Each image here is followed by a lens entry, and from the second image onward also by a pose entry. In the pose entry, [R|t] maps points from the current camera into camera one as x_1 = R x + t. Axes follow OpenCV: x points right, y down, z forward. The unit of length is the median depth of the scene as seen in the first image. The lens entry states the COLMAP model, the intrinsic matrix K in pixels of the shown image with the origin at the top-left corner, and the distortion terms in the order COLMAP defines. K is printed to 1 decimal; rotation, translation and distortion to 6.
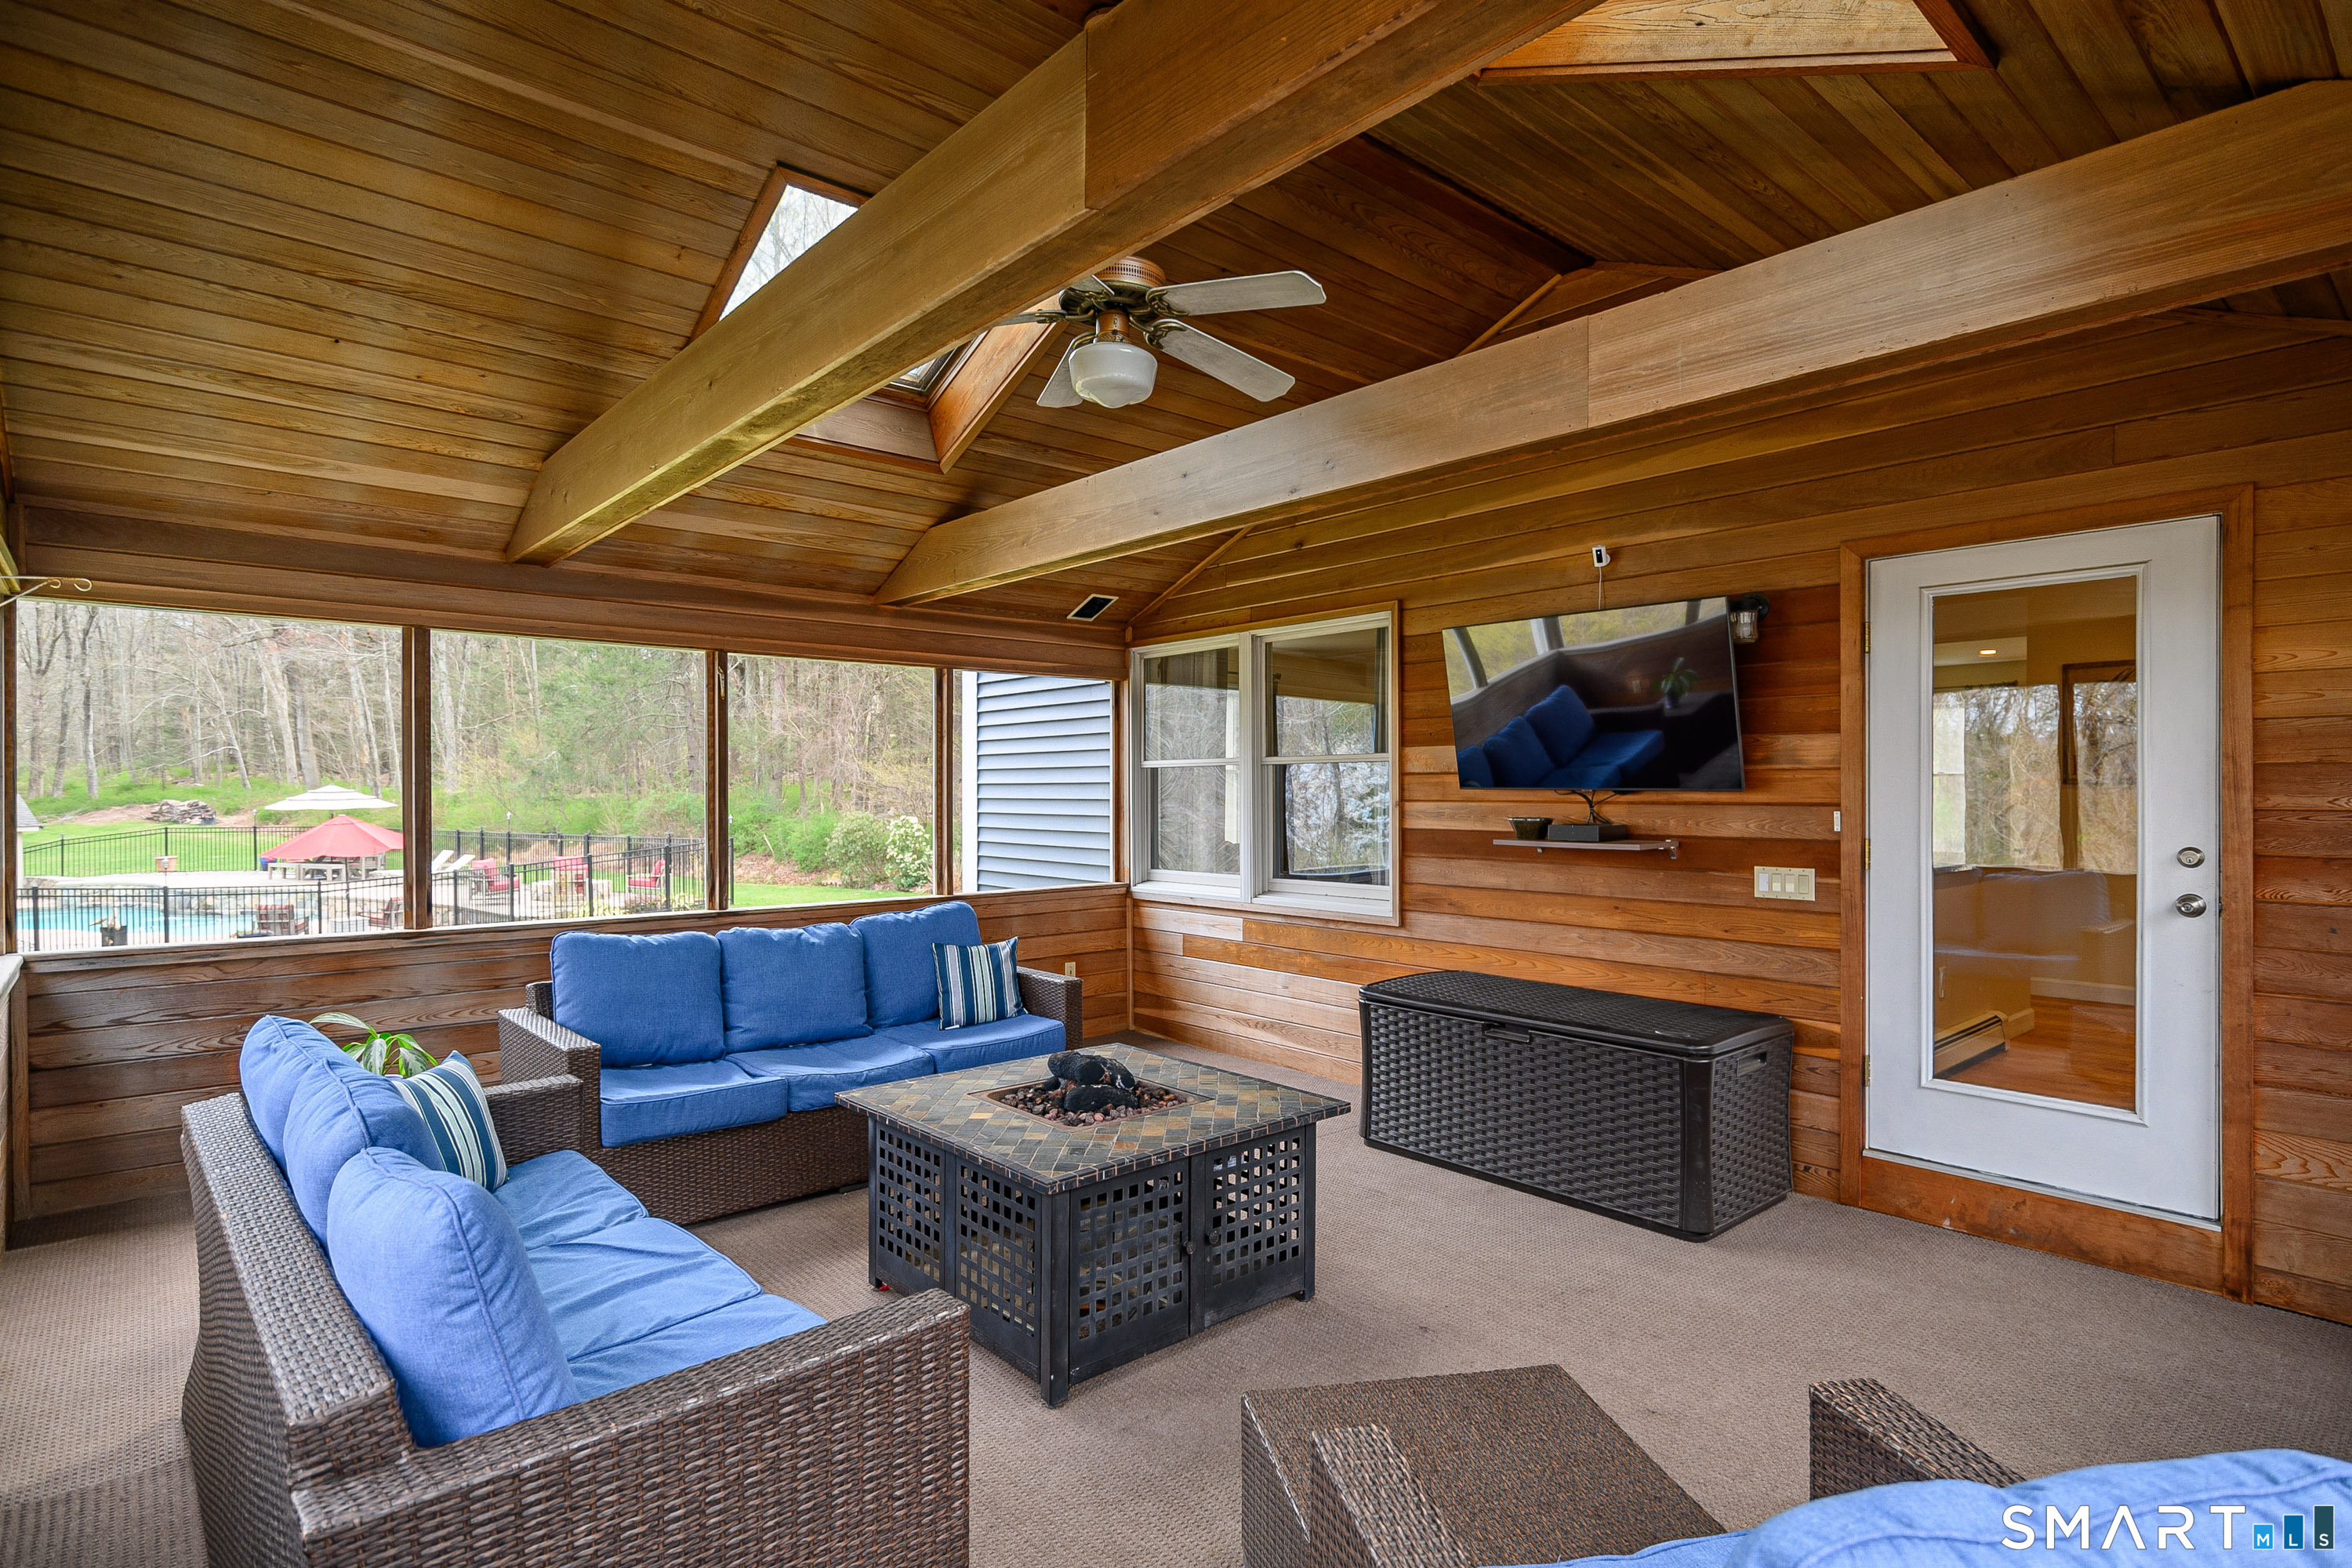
lens RADIAL K [[1191.3, 0, 1181.2], [0, 1191.3, 787.2], [0, 0, 1]] dist [-0.000210, -0.000262]
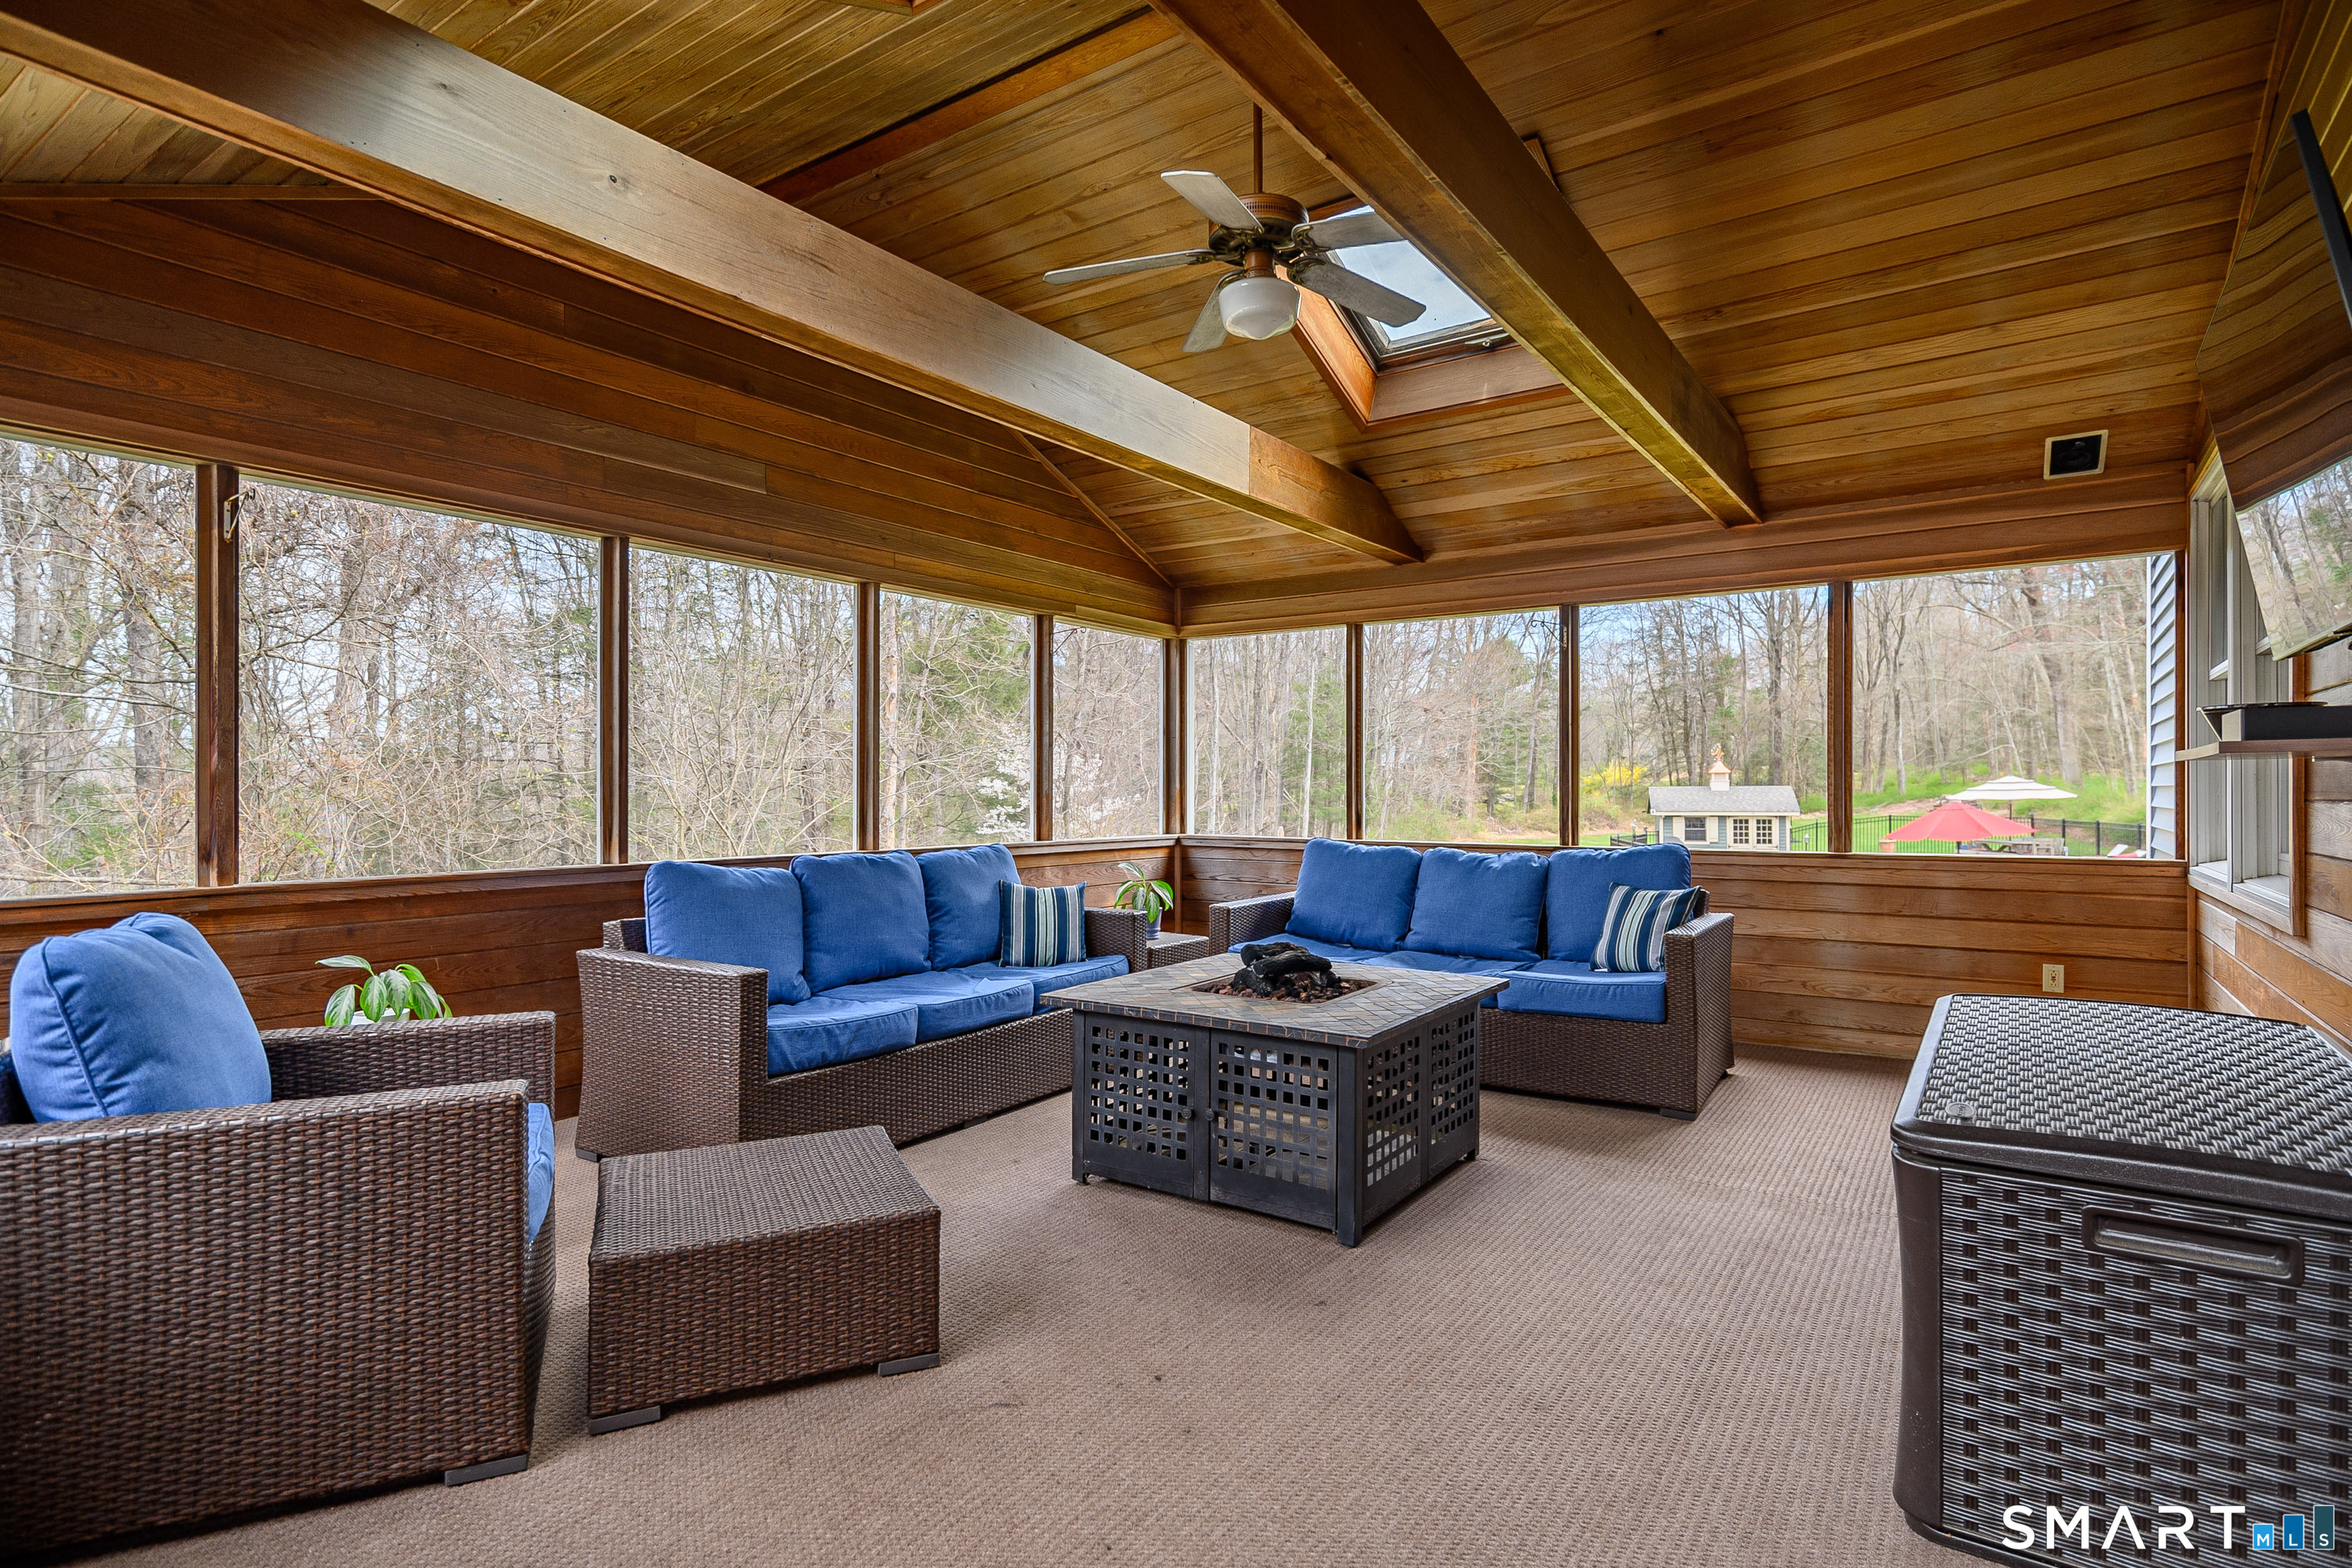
lens RADIAL K [[1191.3, 0, 1180.4], [0, 1191.3, 787.8], [0, 0, 1]] dist [-0.000210, -0.000262]
pose [[0.224652, -0.005296, -0.974425, 0.665351], [0.004357, 0.999981, -0.004430, 0.062180], [0.974429, -0.003251, 0.224670, 0.484176]]
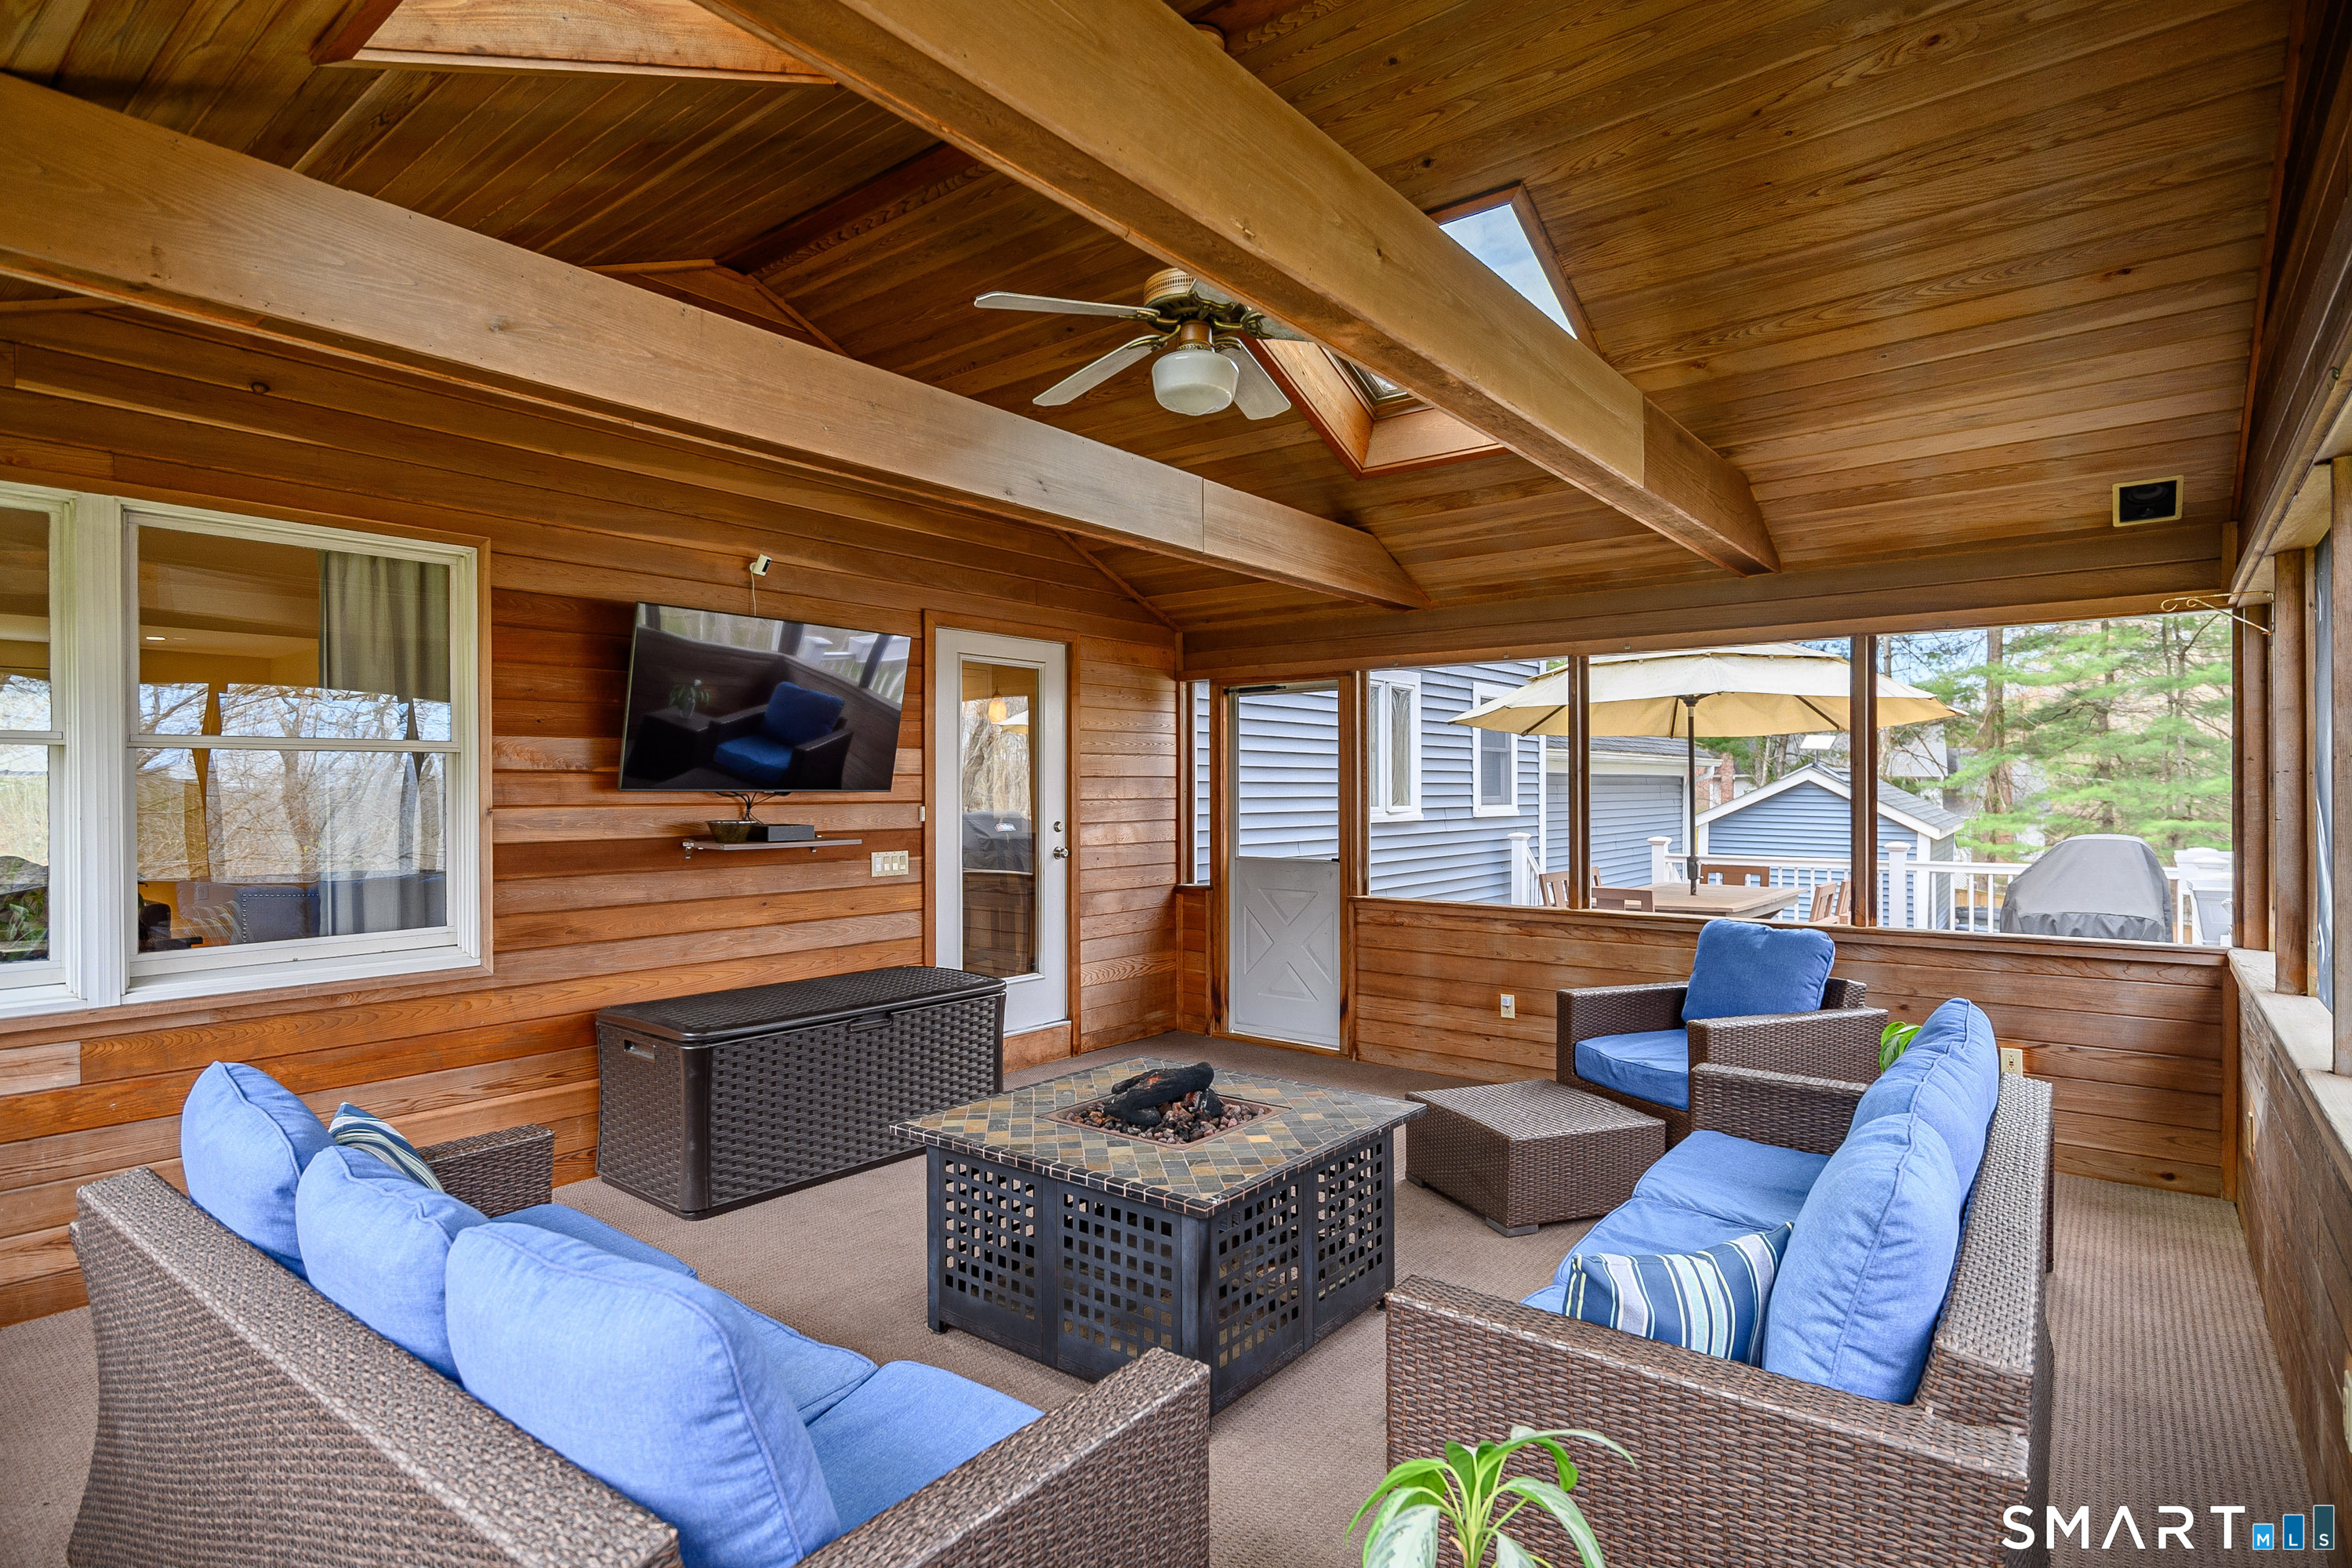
lens RADIAL K [[1191.3, 0, 1173.4], [0, 1191.3, 788.7], [0, 0, 1]] dist [-0.000210, -0.000262]
pose [[-0.172872, -0.001972, 0.984942, -0.722909], [-0.000824, 0.999998, 0.001858, -0.002346], [-0.984944, -0.000491, -0.172873, 0.819364]]
